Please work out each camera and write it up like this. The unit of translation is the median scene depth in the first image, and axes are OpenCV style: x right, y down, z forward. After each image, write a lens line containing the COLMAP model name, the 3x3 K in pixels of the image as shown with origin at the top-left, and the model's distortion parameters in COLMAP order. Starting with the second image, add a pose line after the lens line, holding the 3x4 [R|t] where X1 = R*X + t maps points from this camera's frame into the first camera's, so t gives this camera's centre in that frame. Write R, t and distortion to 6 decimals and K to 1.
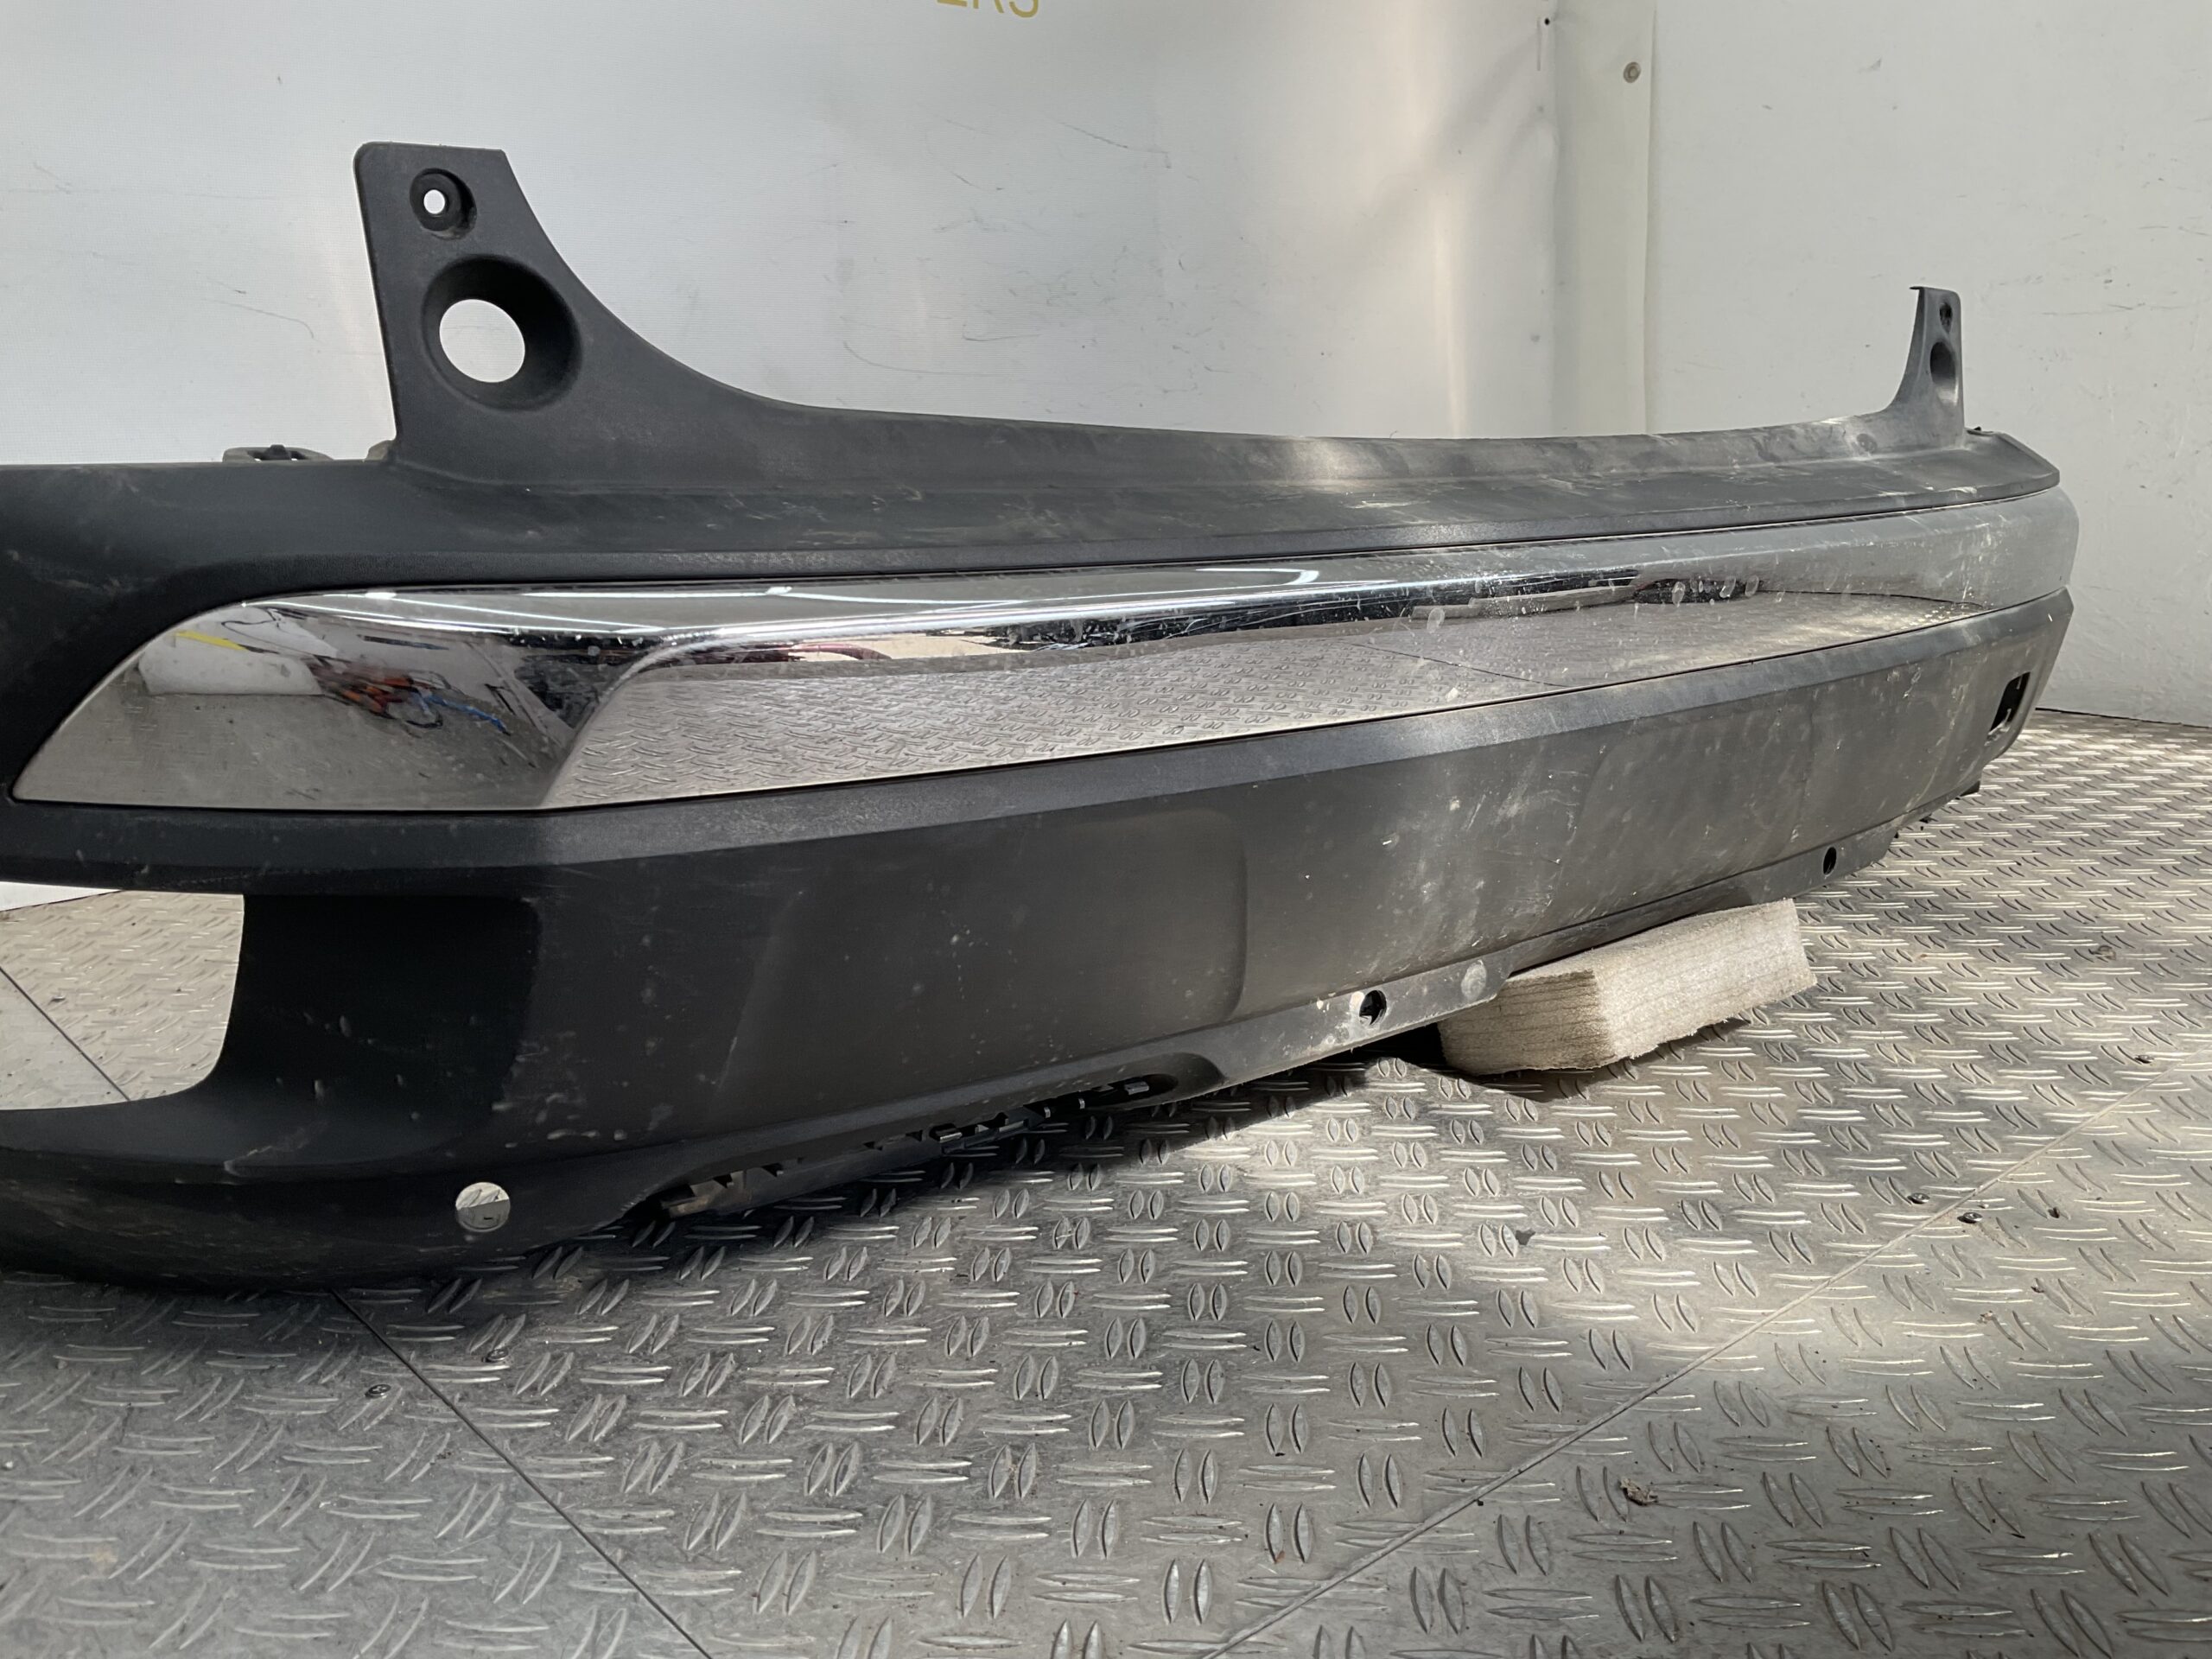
lens RADIAL K [[1819.3, 0, 1104.8], [0, 1819.3, 820.9], [0, 0, 1]] dist [0.190294, -0.491300]
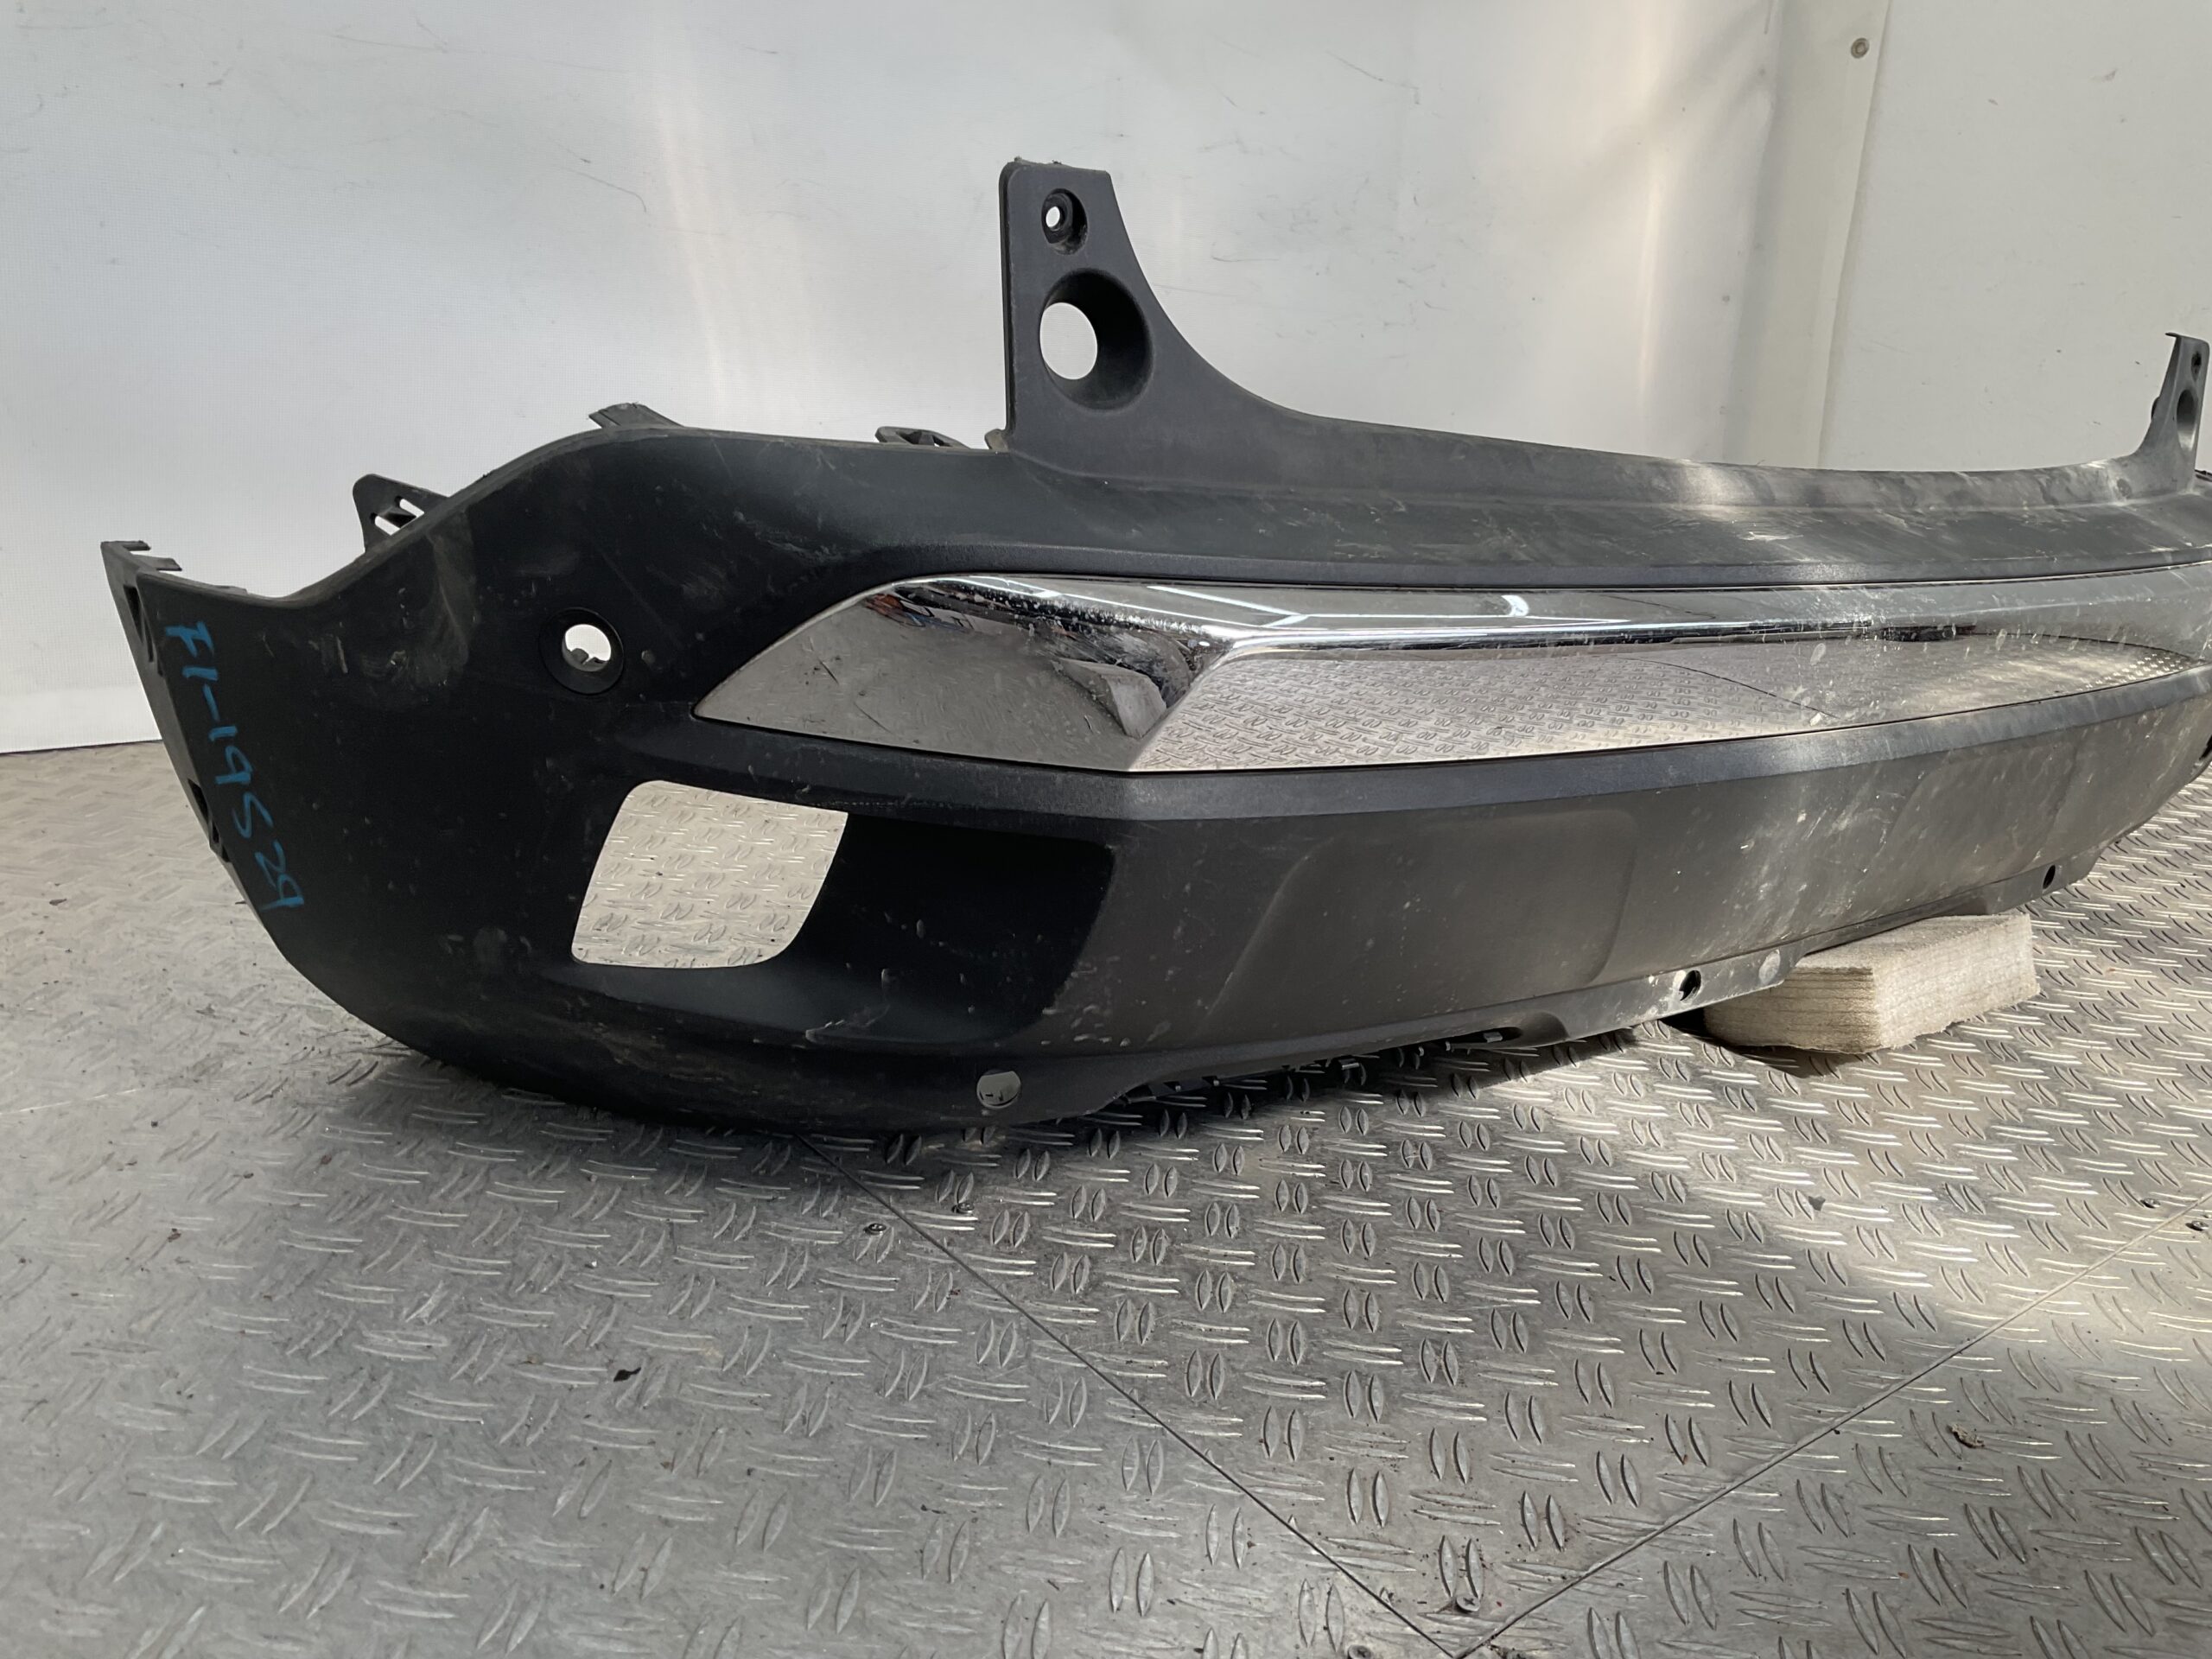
lens RADIAL K [[1825.9, 0, 1103.0], [0, 1825.9, 819.7], [0, 0, 1]] dist [0.114804, -0.237867]
pose [[0.993917, 0.110135, -0.000368, -0.239199], [-0.109807, 0.991203, 0.073881, -0.045385], [0.008501, -0.073391, 0.997267, -0.126325]]
